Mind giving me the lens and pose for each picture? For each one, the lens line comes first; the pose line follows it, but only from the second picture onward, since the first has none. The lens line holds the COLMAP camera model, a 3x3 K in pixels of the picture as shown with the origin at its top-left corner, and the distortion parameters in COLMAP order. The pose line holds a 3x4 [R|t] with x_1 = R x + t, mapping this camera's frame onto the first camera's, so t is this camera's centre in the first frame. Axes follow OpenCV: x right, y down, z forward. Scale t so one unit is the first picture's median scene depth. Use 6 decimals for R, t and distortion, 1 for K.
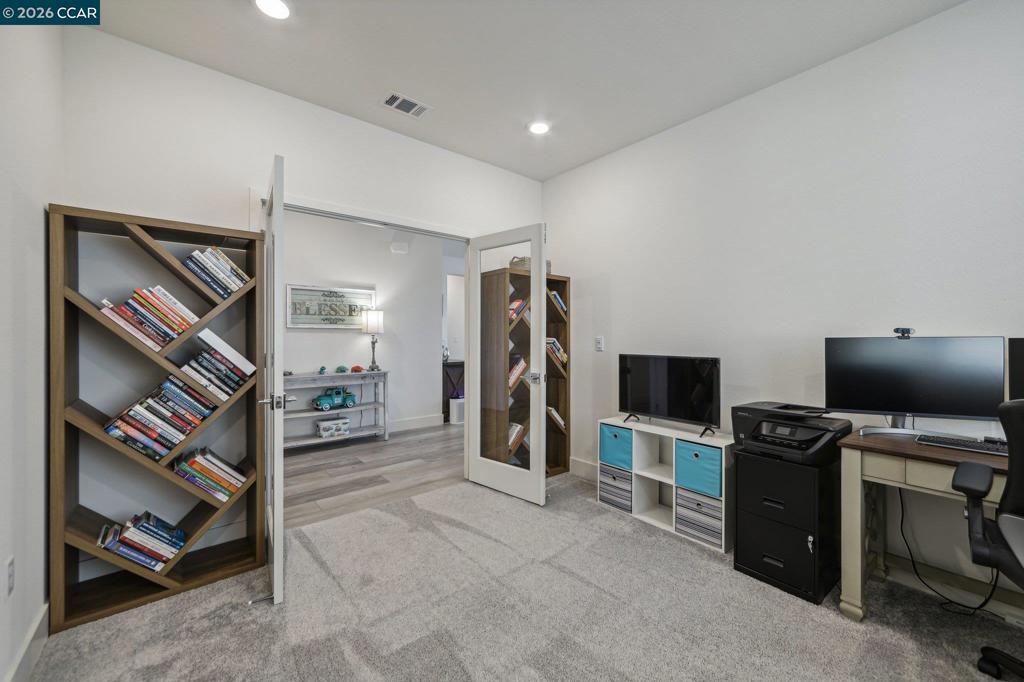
lens RADIAL K [[404.2, 0, 511.5], [0, 404.2, 338.7], [0, 0, 1]] dist [-0.003588, 0.003722]
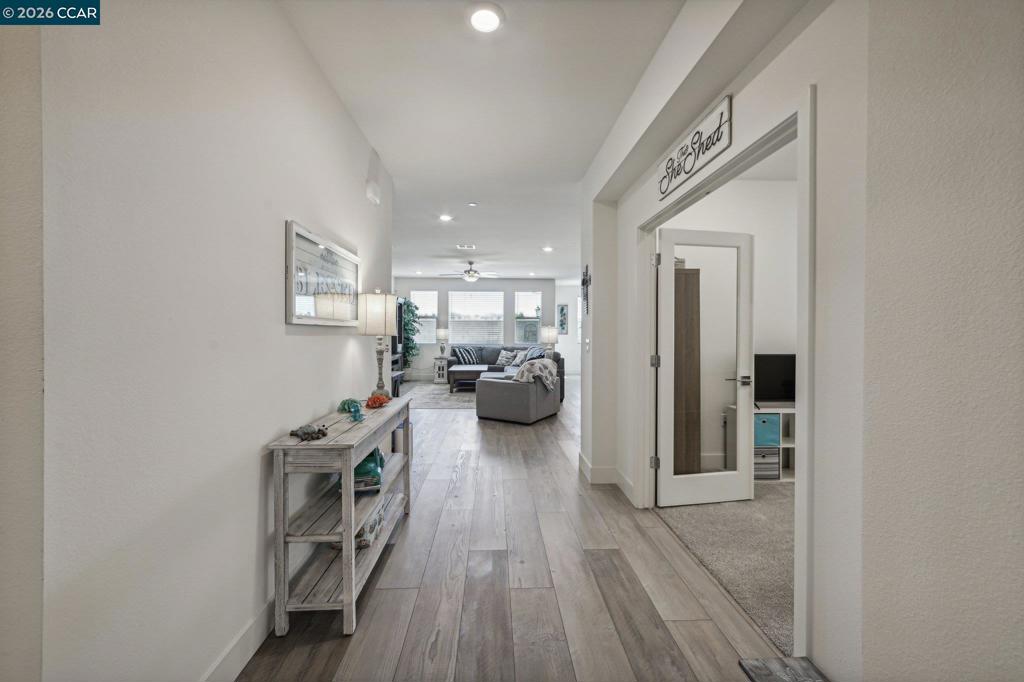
lens RADIAL K [[404.2, 0, 509.6], [0, 404.2, 339.0], [0, 0, 1]] dist [-0.003588, 0.003722]
pose [[0.605271, -0.011934, 0.795930, -1.078904], [0.000712, 0.999895, 0.014450, -0.024537], [-0.796019, -0.008180, 0.605216, 0.808180]]
